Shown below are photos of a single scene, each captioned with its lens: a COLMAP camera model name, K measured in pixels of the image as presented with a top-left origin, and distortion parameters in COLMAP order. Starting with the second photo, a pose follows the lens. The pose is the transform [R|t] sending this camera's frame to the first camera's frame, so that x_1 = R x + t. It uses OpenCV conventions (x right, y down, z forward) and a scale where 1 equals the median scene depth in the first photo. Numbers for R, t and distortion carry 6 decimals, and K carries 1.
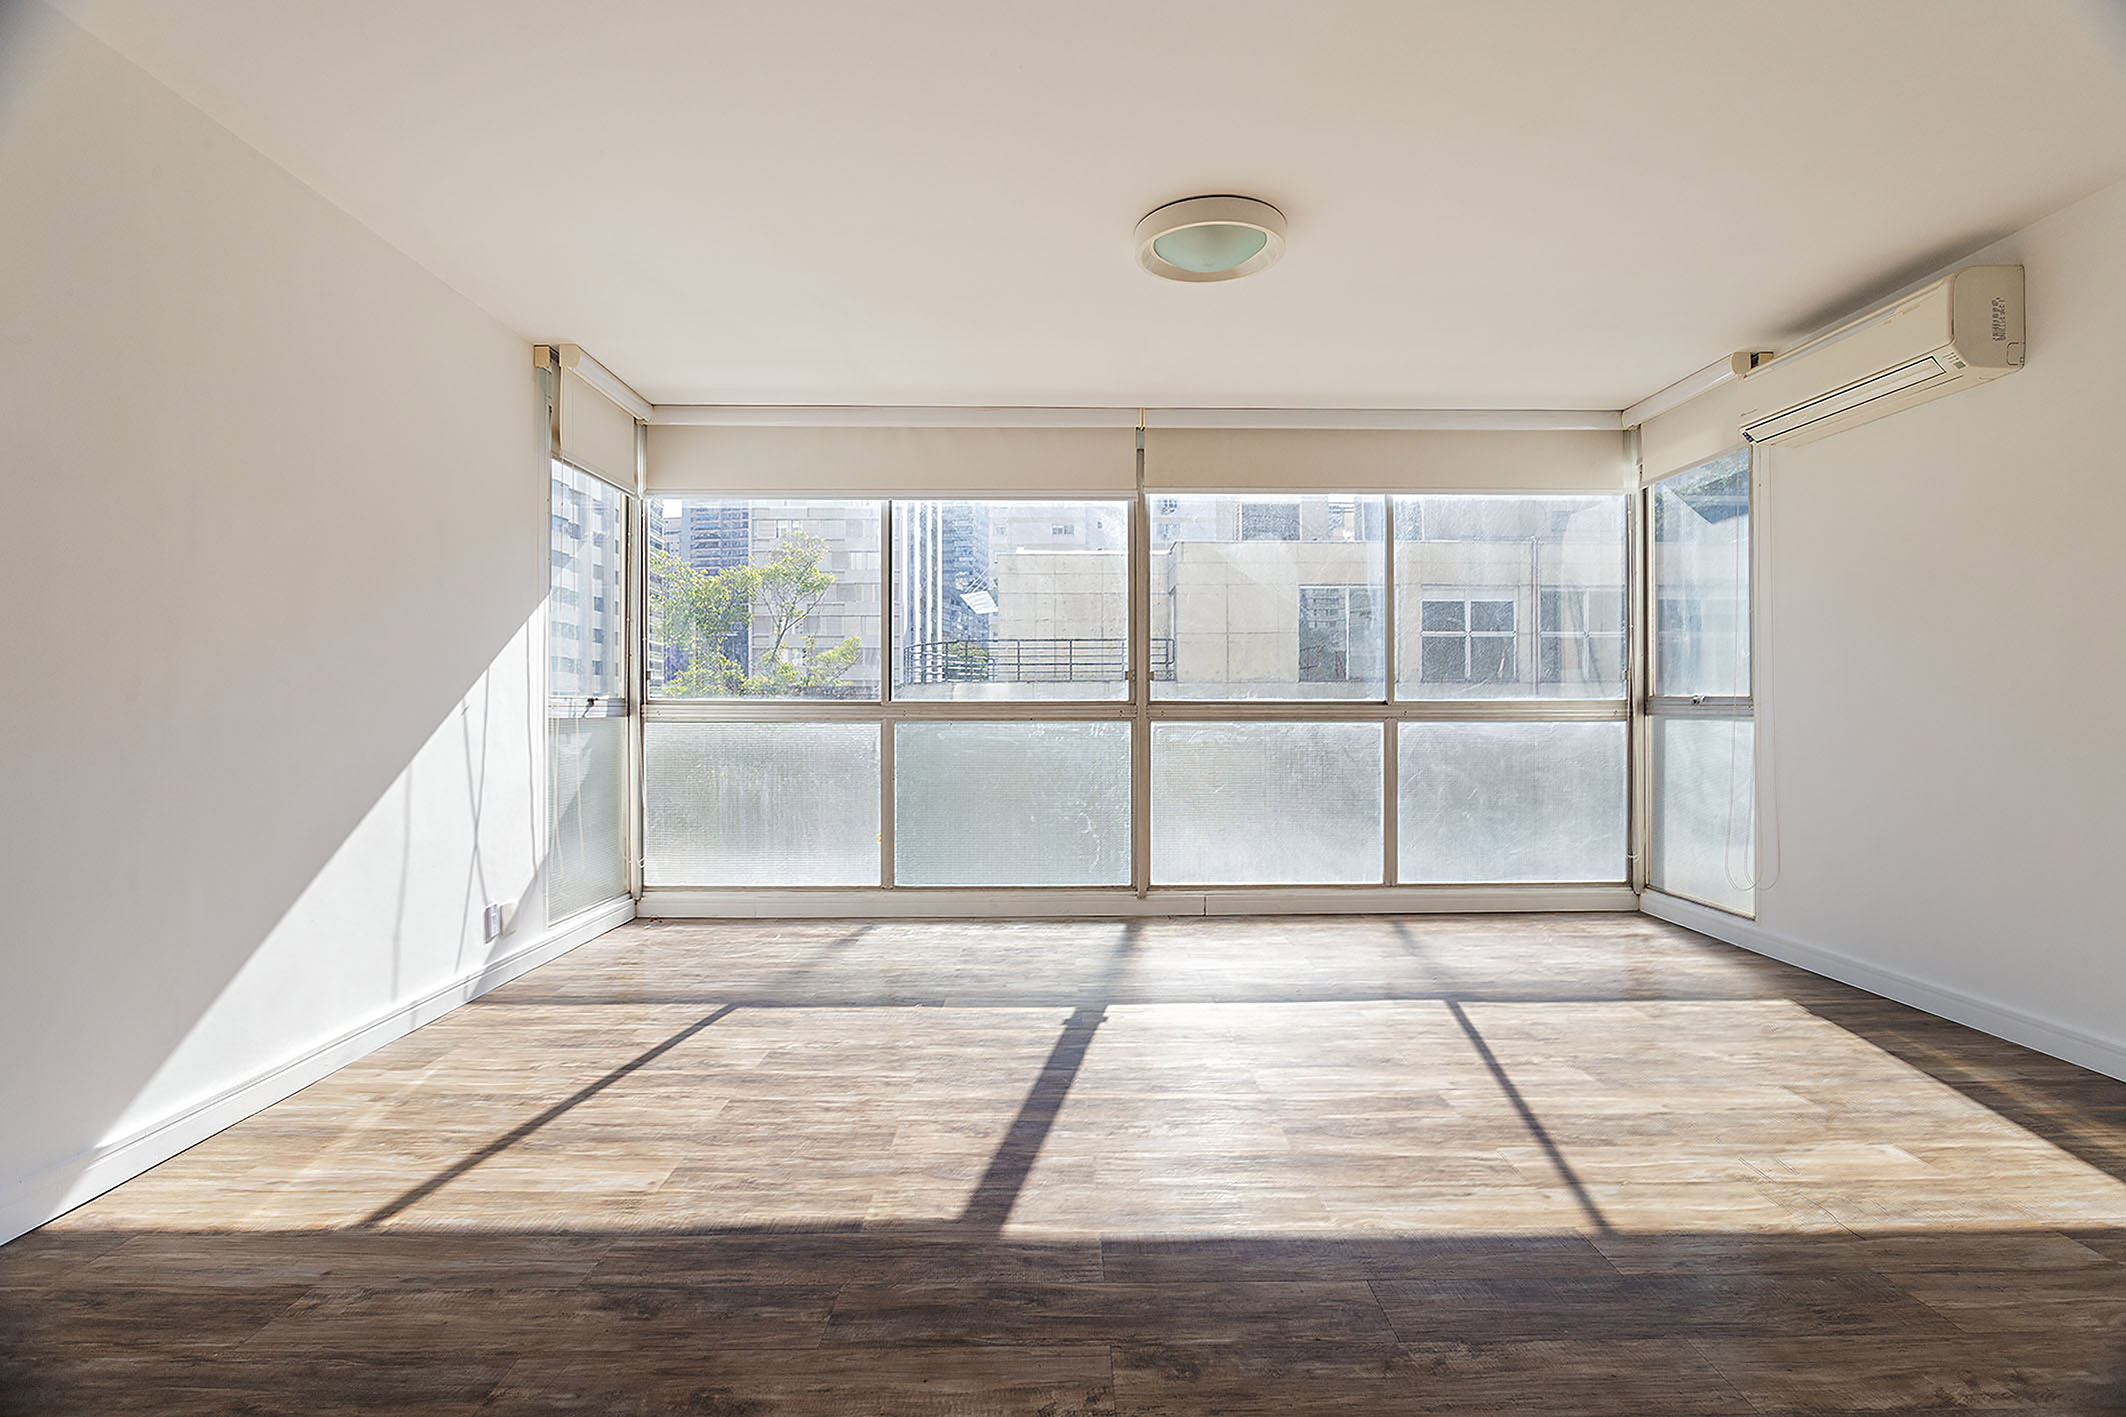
lens RADIAL K [[1022.6, 0, 1071.7], [0, 1022.6, 700.3], [0, 0, 1]] dist [-0.009478, 0.000459]
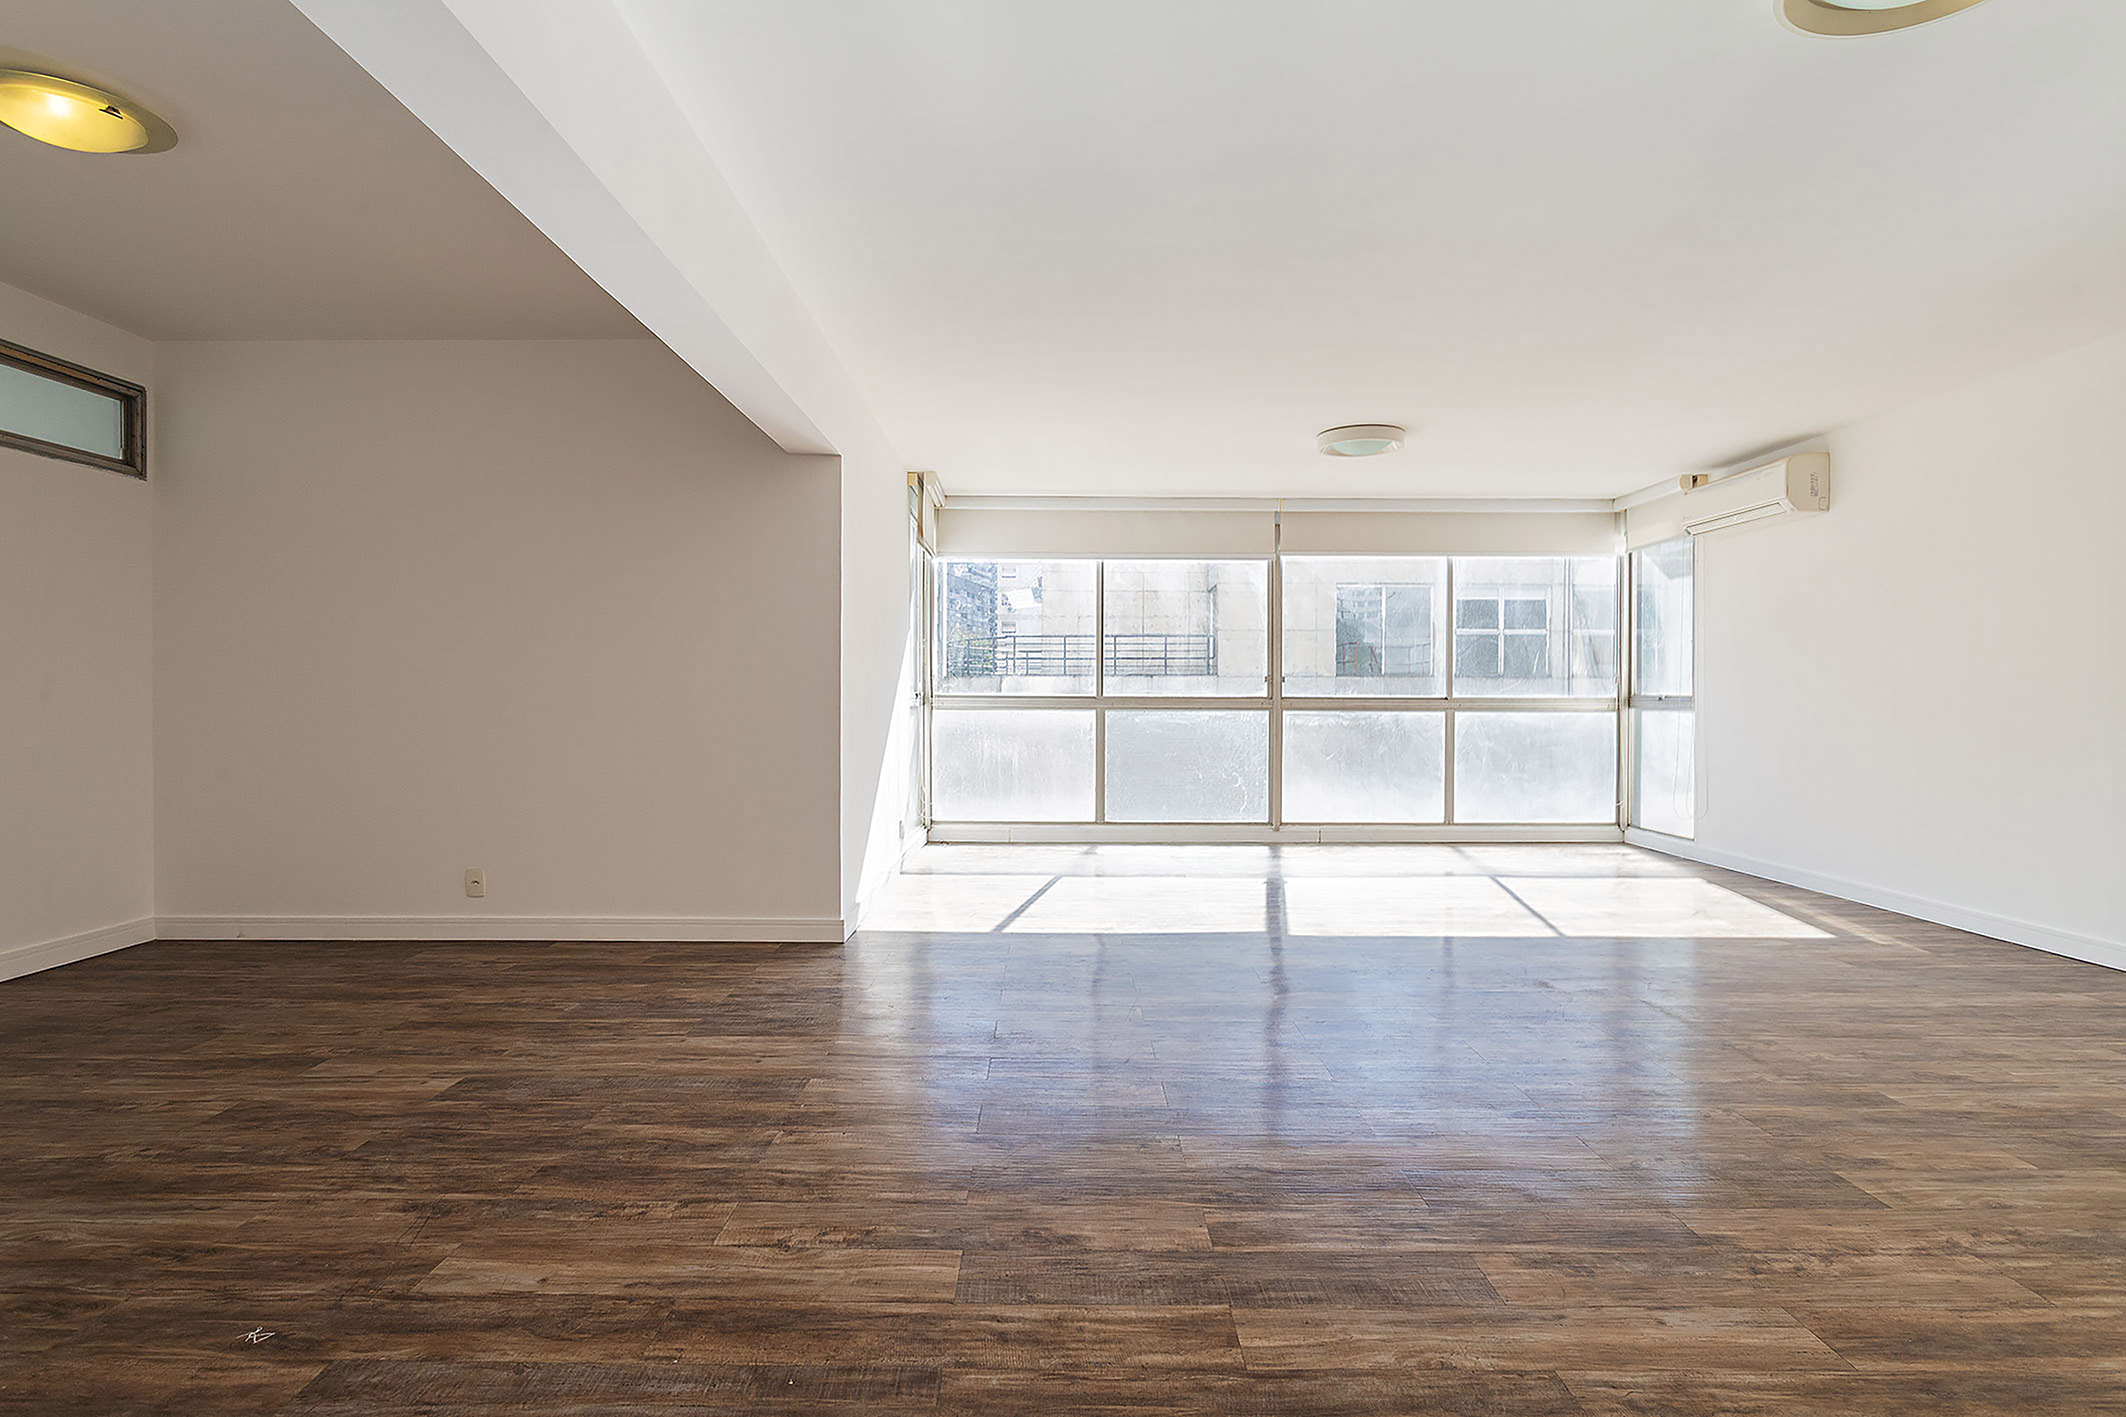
lens RADIAL K [[1022.6, 0, 1042.3], [0, 1022.6, 700.6], [0, 0, 1]] dist [-0.009478, 0.000459]
pose [[0.998653, 0.003830, -0.051750, -0.193724], [-0.003418, 0.999962, 0.008053, -0.004313], [0.051778, -0.007865, 0.998628, -0.485599]]
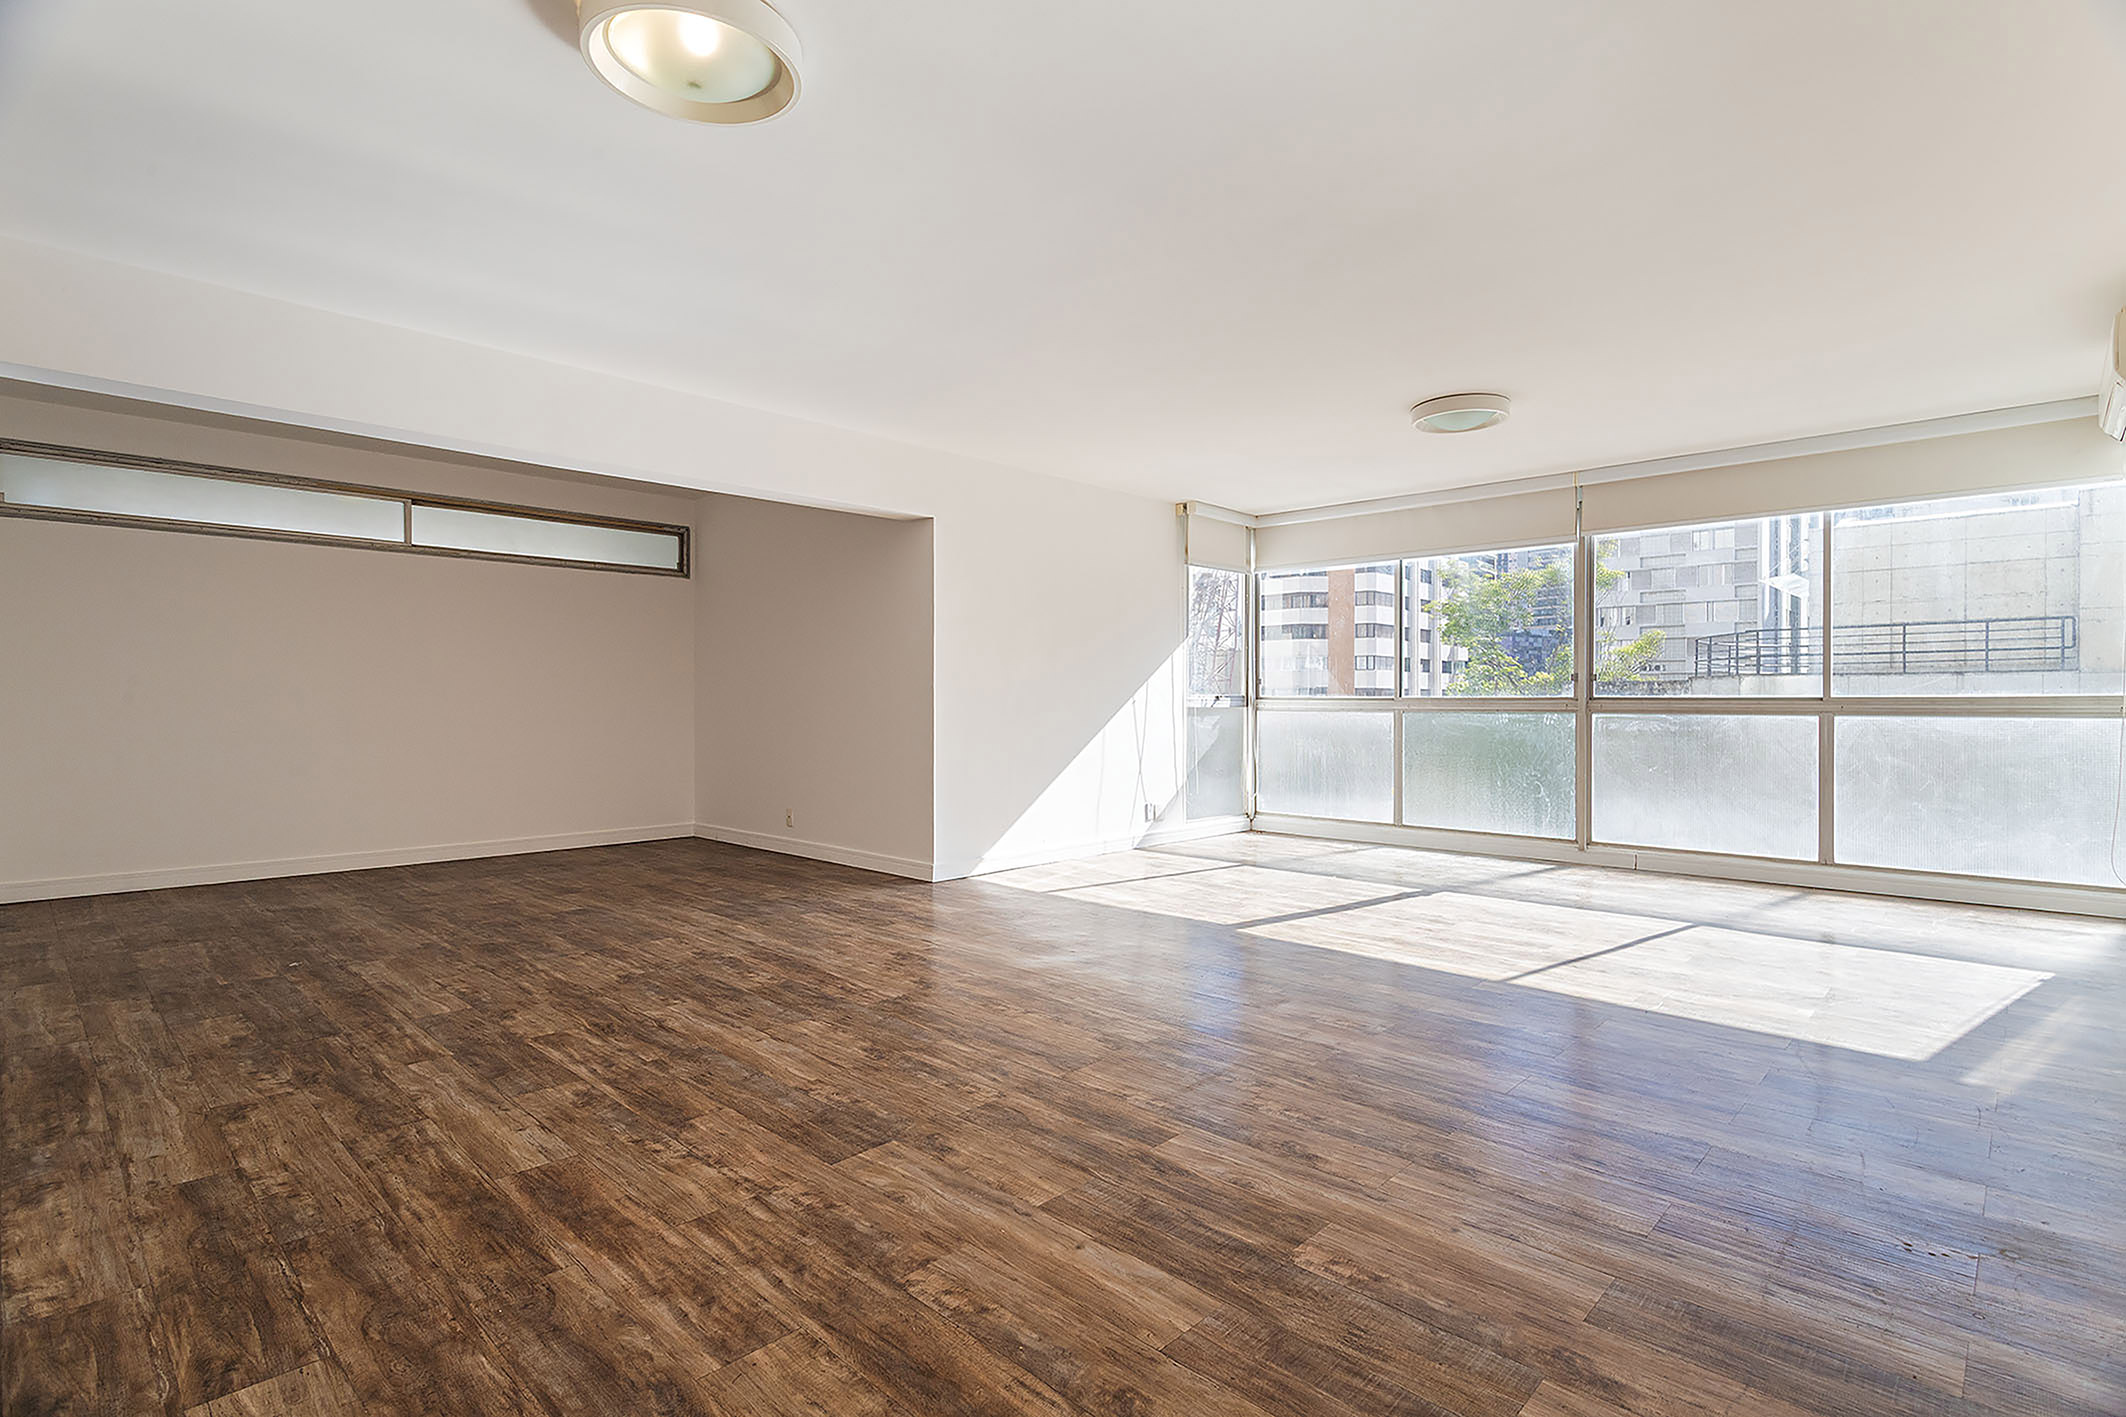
lens RADIAL K [[956.1, 0, 1088.4], [0, 956.1, 696.5], [0, 0, 1]] dist [0.004065, -0.002546]
pose [[0.726287, -0.001963, -0.687389, 0.448481], [0.002327, 0.999997, -0.000398, -0.001042], [0.687388, -0.001310, 0.726290, -0.300341]]
